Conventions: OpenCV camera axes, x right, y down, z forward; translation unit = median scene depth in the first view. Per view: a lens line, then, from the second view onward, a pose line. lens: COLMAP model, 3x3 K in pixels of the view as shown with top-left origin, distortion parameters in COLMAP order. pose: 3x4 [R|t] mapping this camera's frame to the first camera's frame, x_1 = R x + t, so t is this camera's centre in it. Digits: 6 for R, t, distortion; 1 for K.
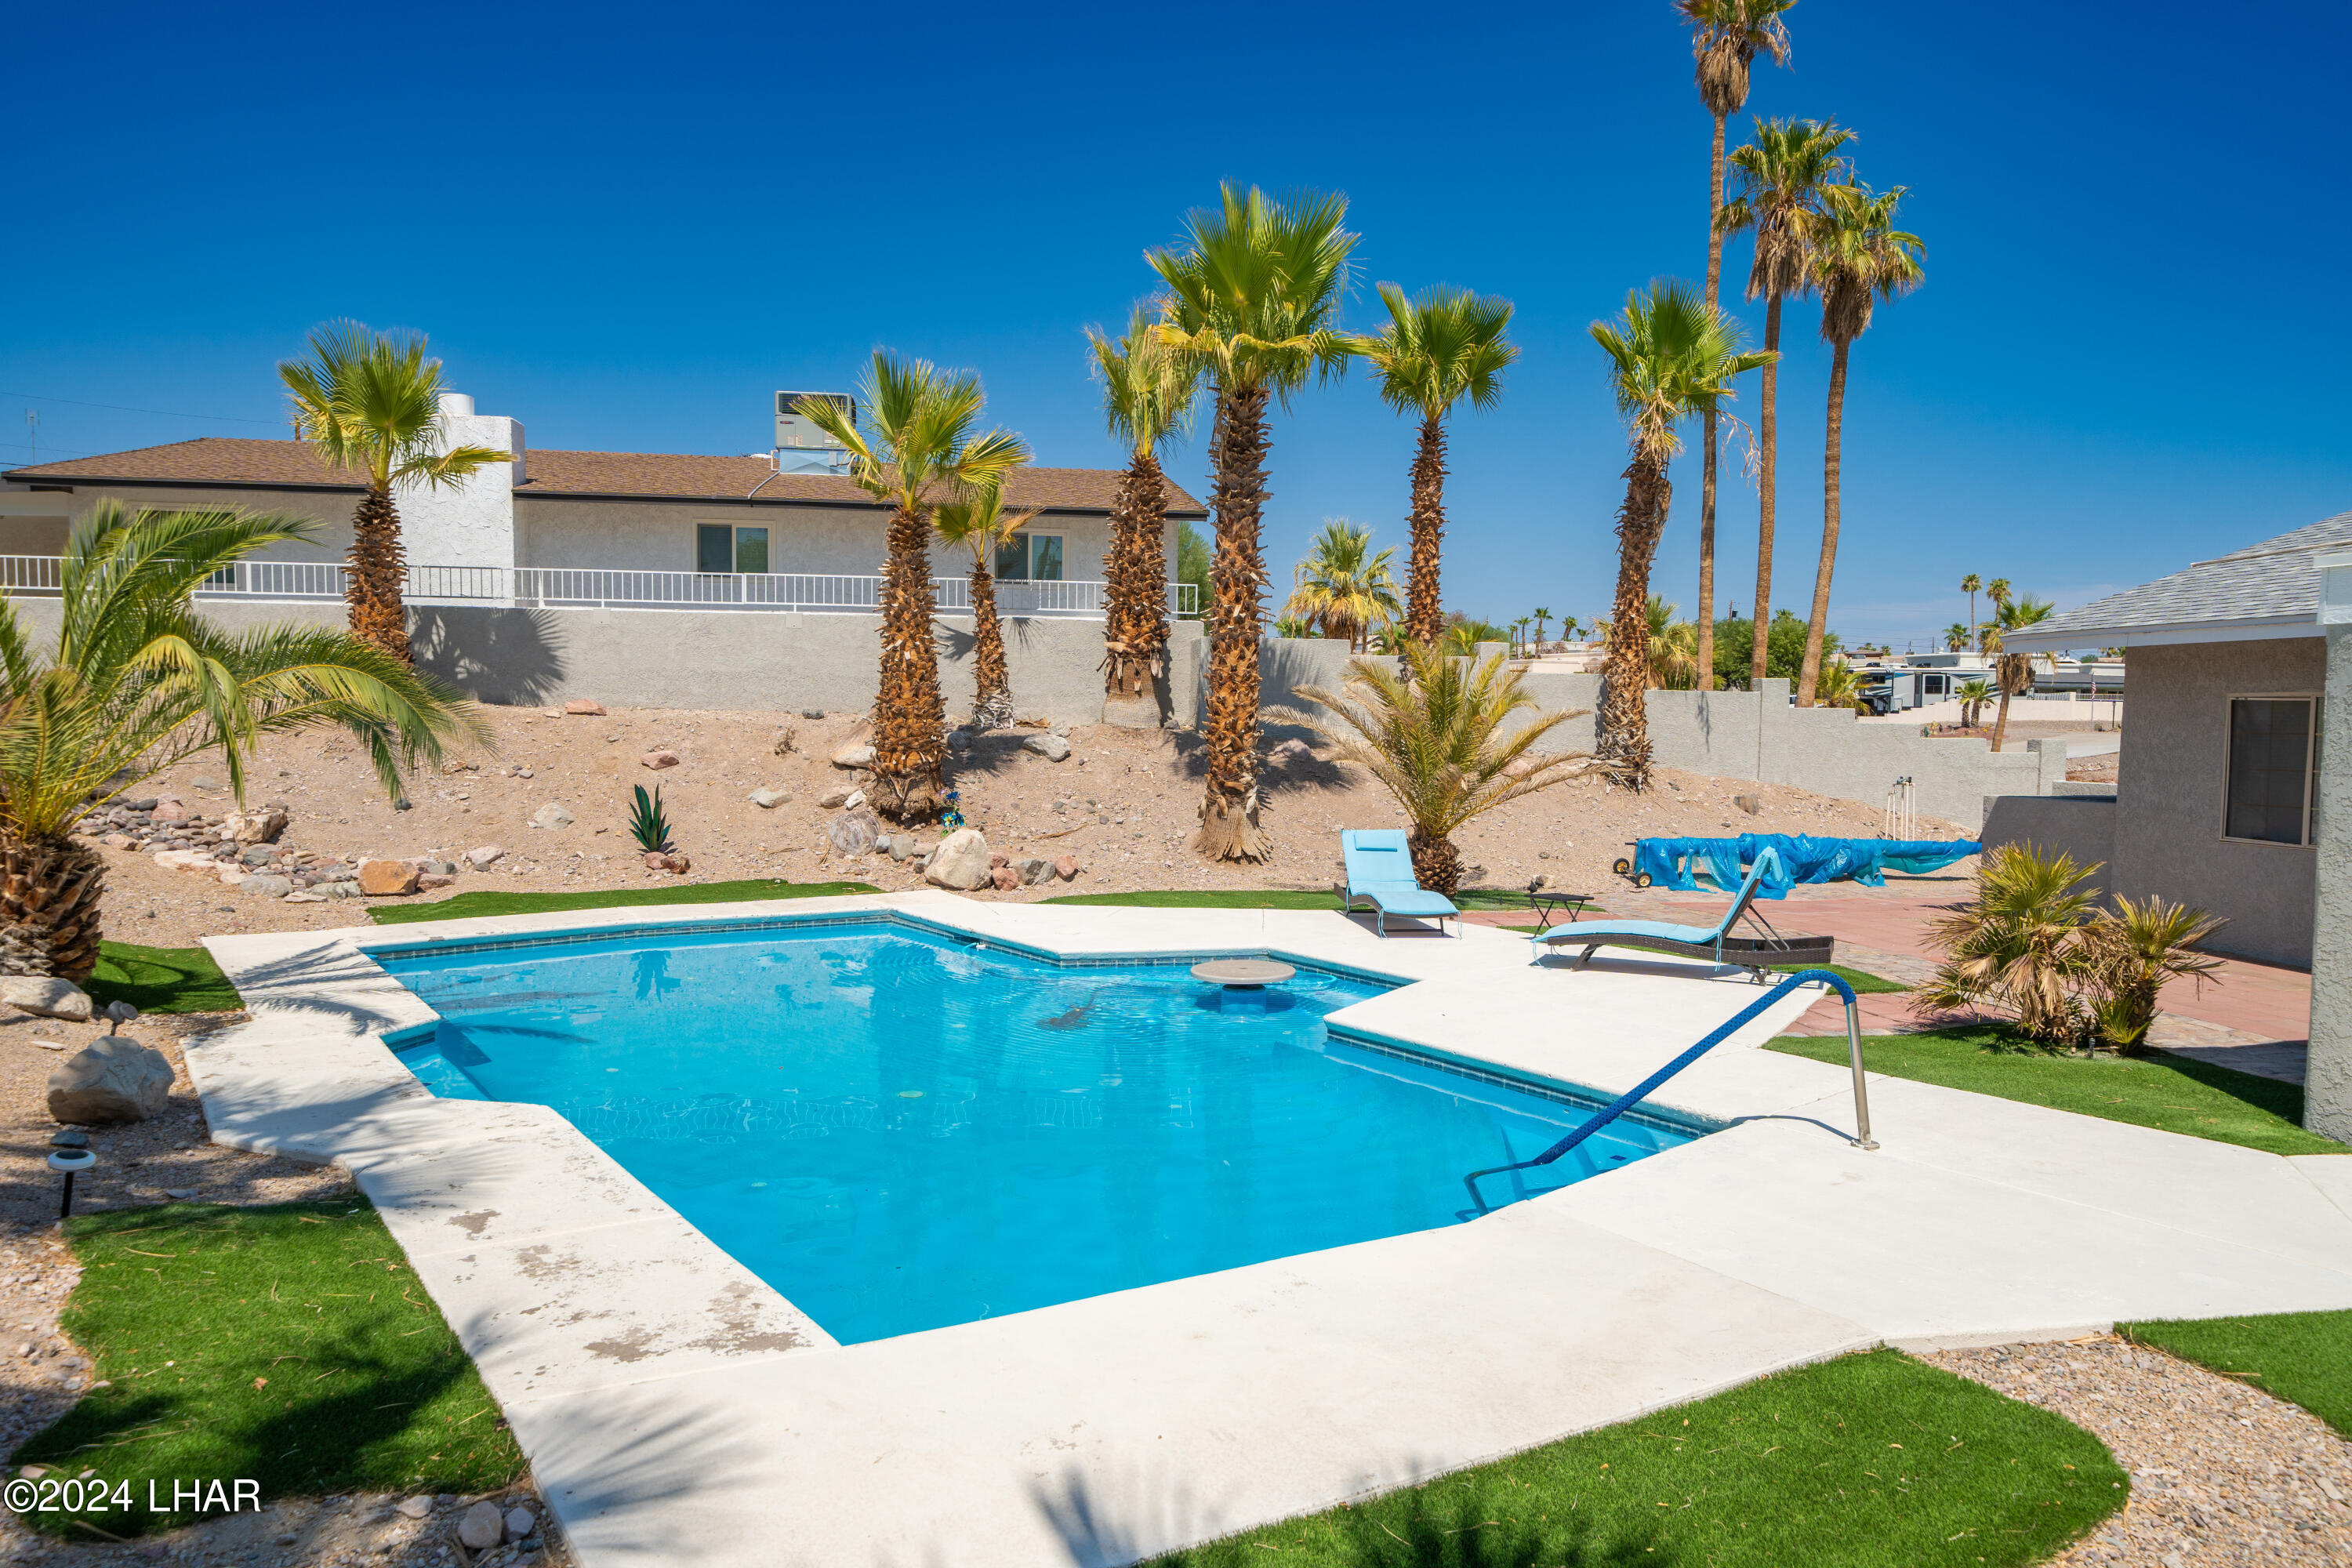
lens RADIAL K [[1556.0, 0, 1179.0], [0, 1556.0, 795.8], [0, 0, 1]] dist [0.003610, 0.002958]
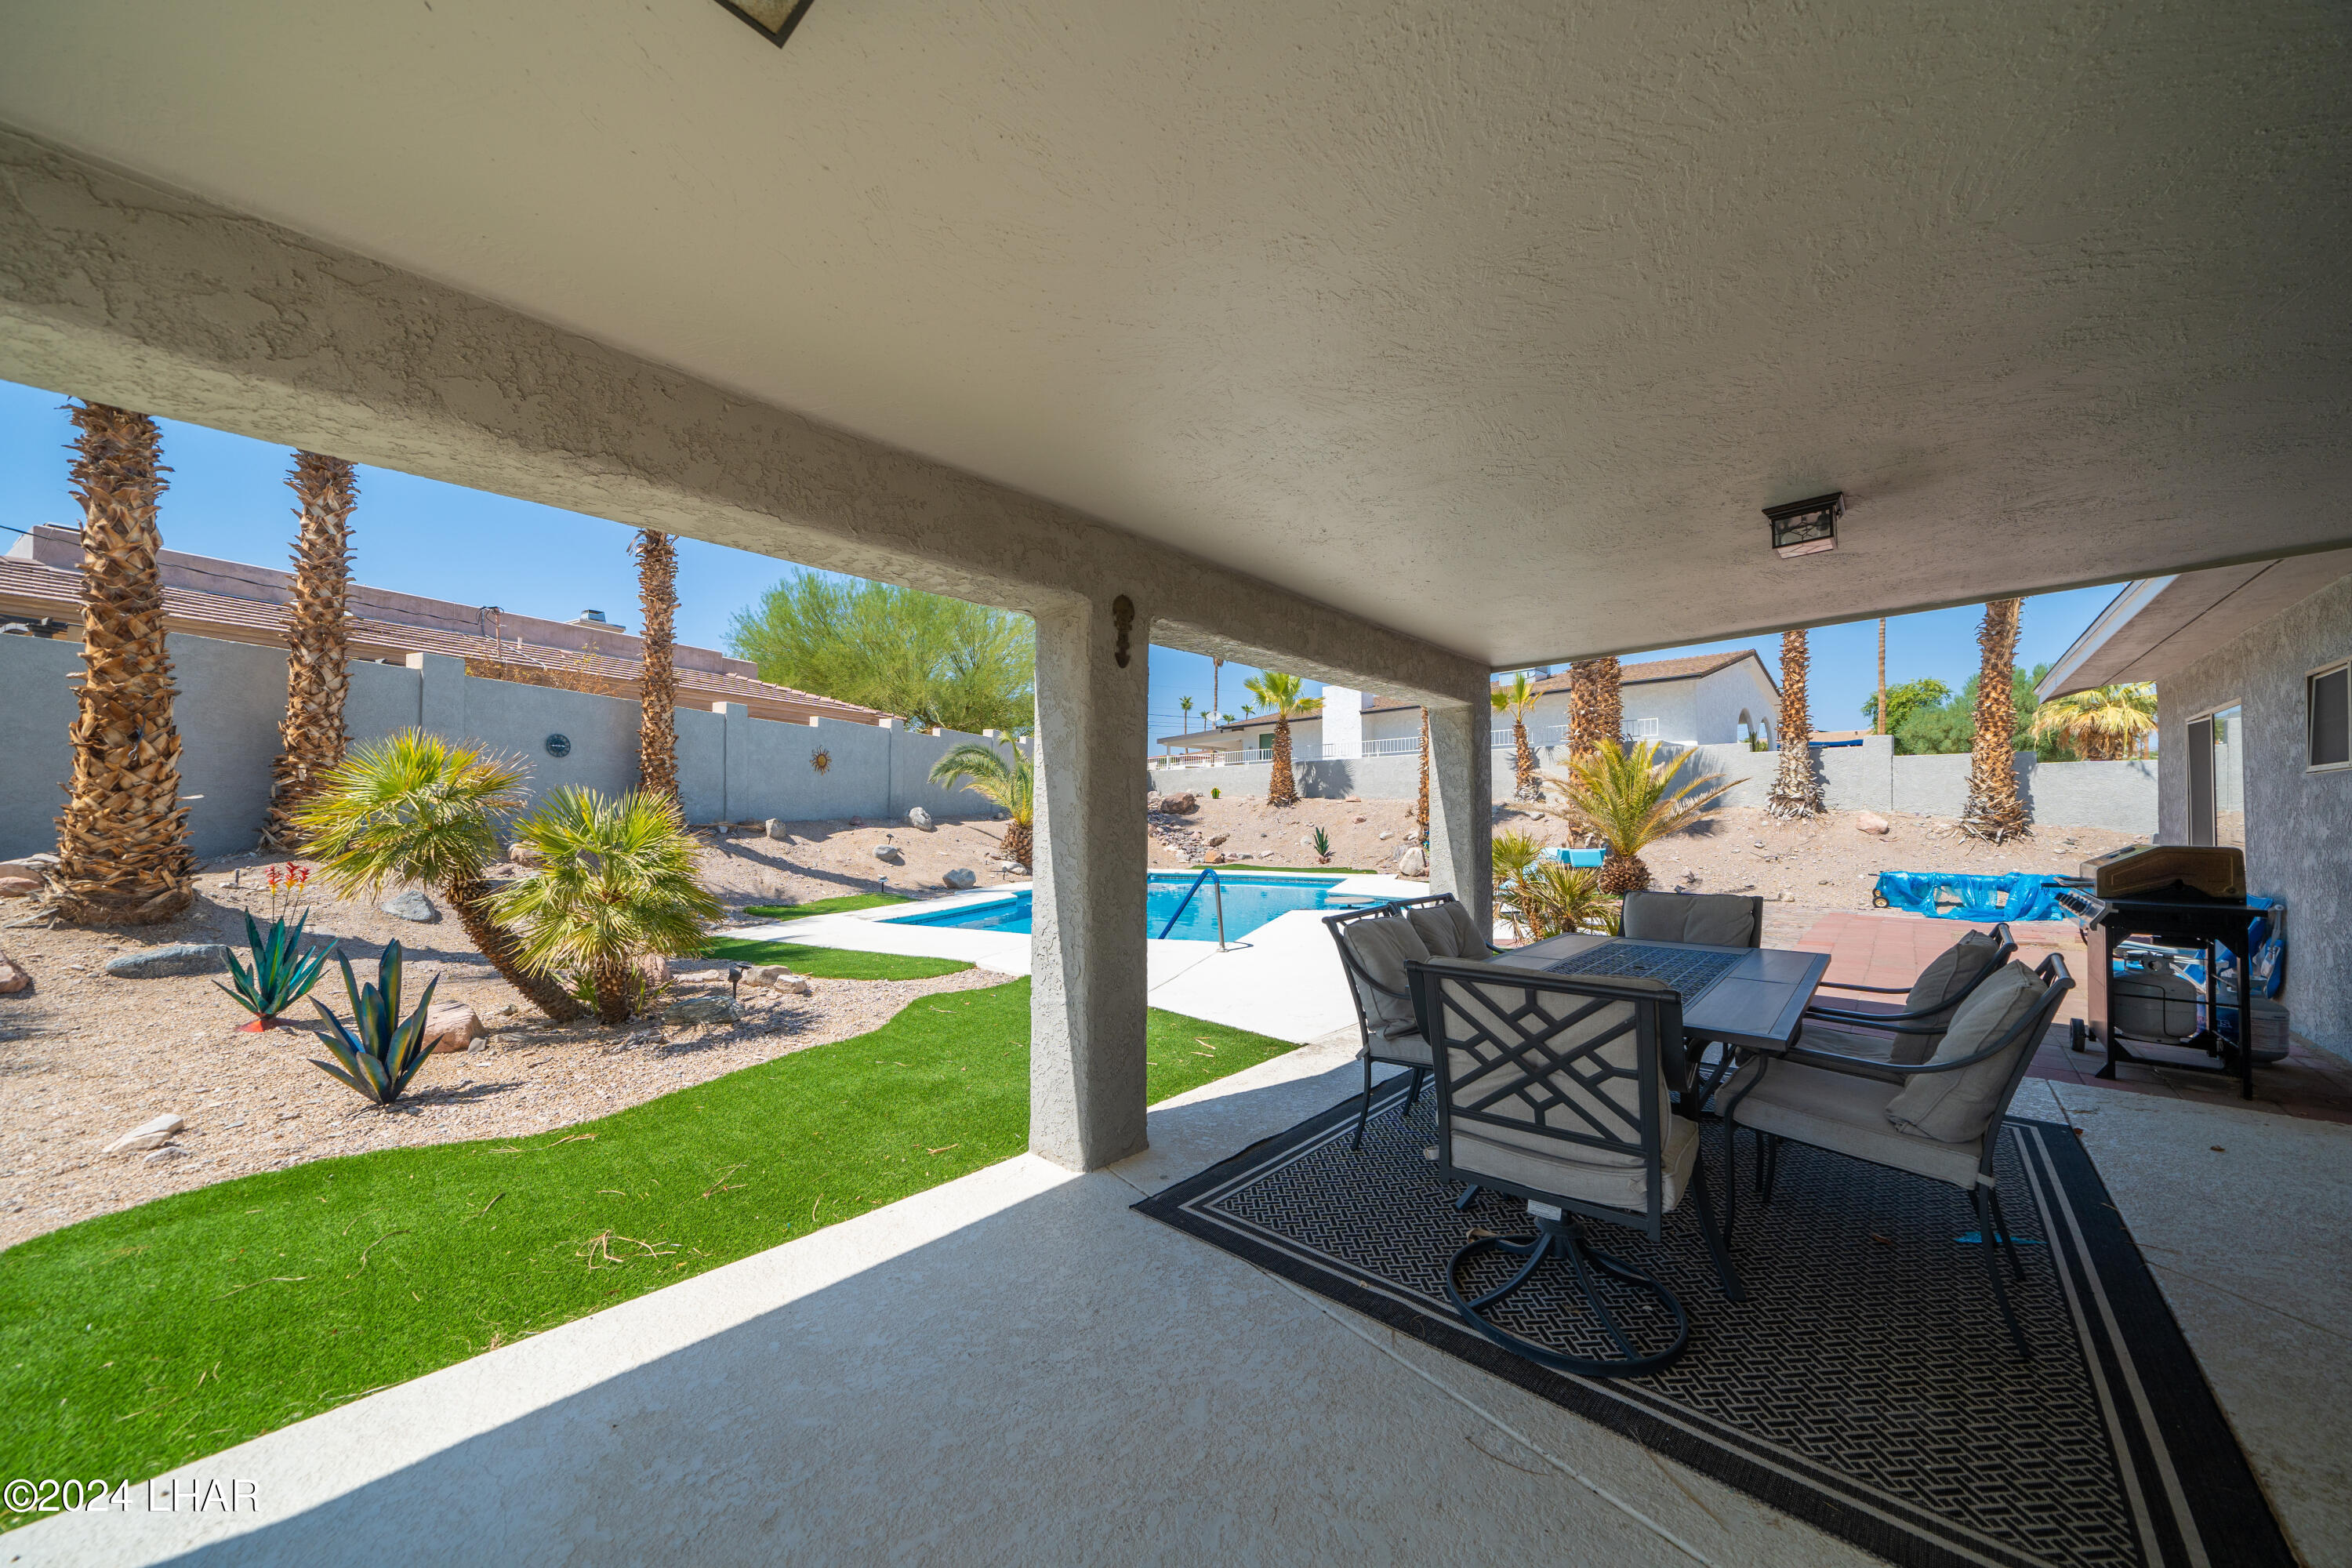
lens RADIAL K [[815.4, 0, 1174.8], [0, 815.4, 800.0], [0, 0, 1]] dist [-0.005414, -0.000049]
pose [[0.554331, -0.029123, -0.831787, 0.539204], [-0.045186, 0.996861, -0.065017, 0.040080], [0.831069, 0.073626, 0.551274, 0.101350]]
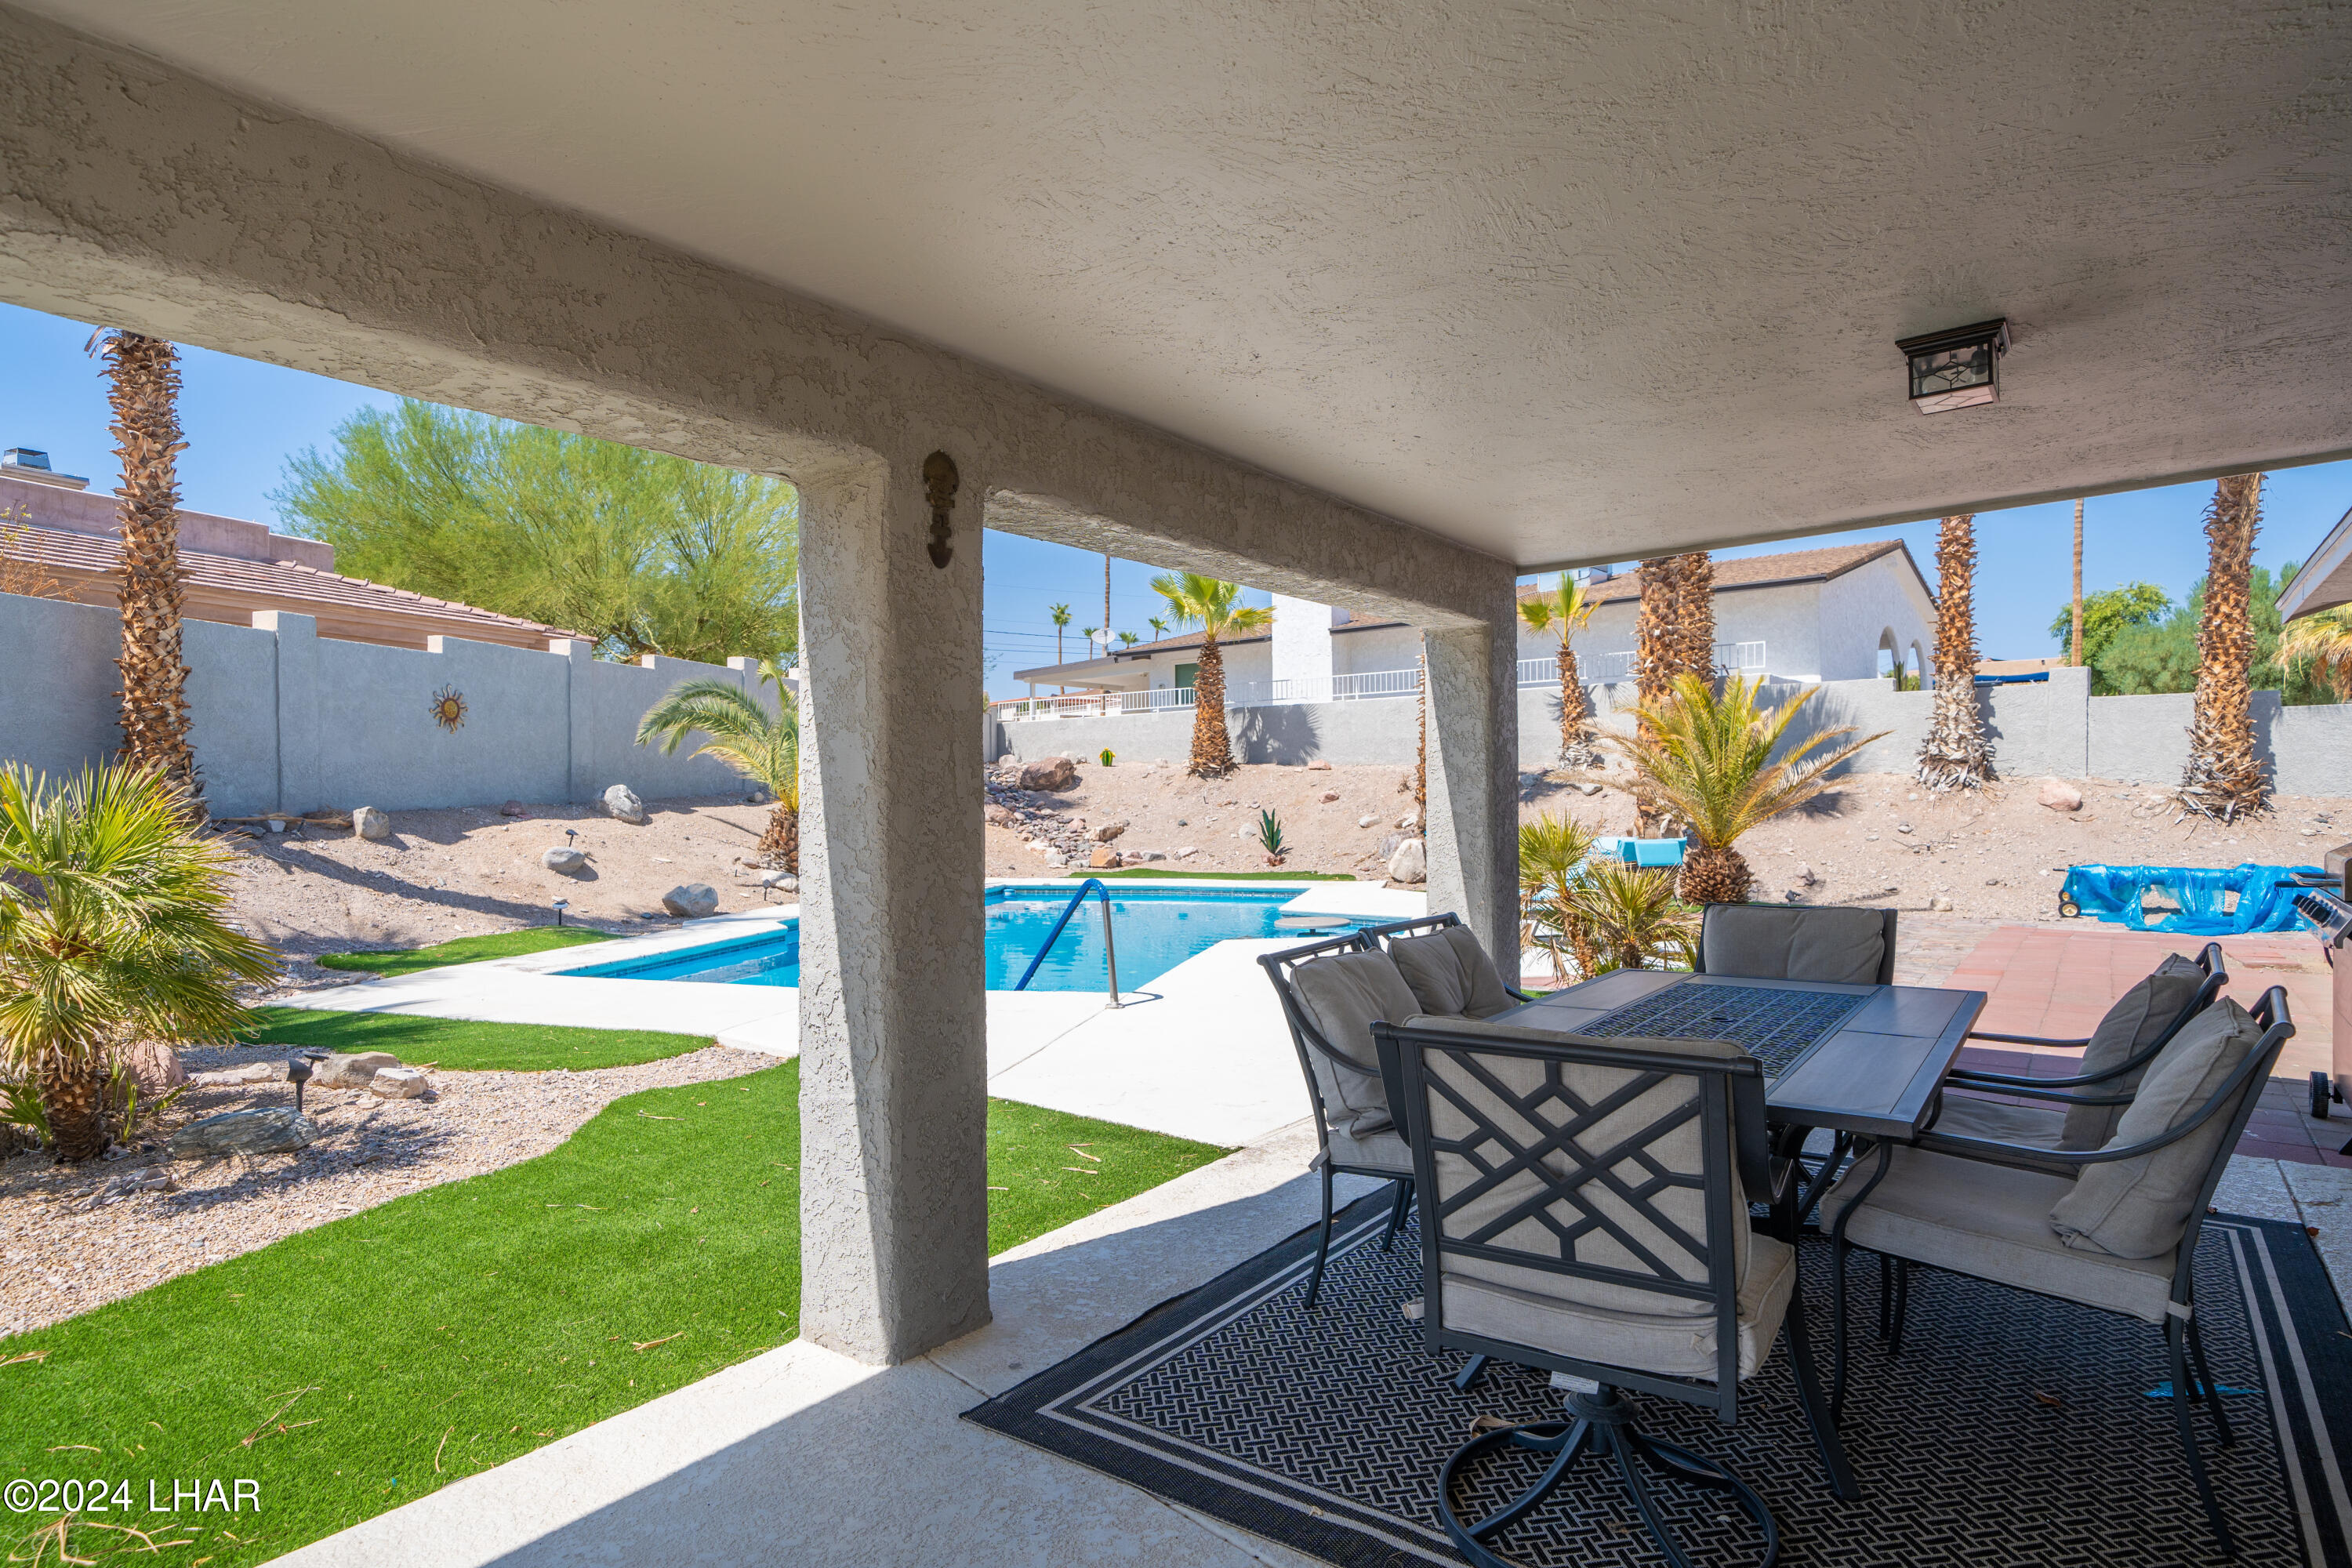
lens RADIAL K [[1280.2, 0, 1181.8], [0, 1280.2, 799.4], [0, 0, 1]] dist [0.001761, 0.001066]
pose [[0.639646, -0.014713, -0.768529, 0.541045], [-0.030087, 0.998571, -0.044158, 0.039027], [0.768080, 0.051368, 0.638290, 0.102406]]
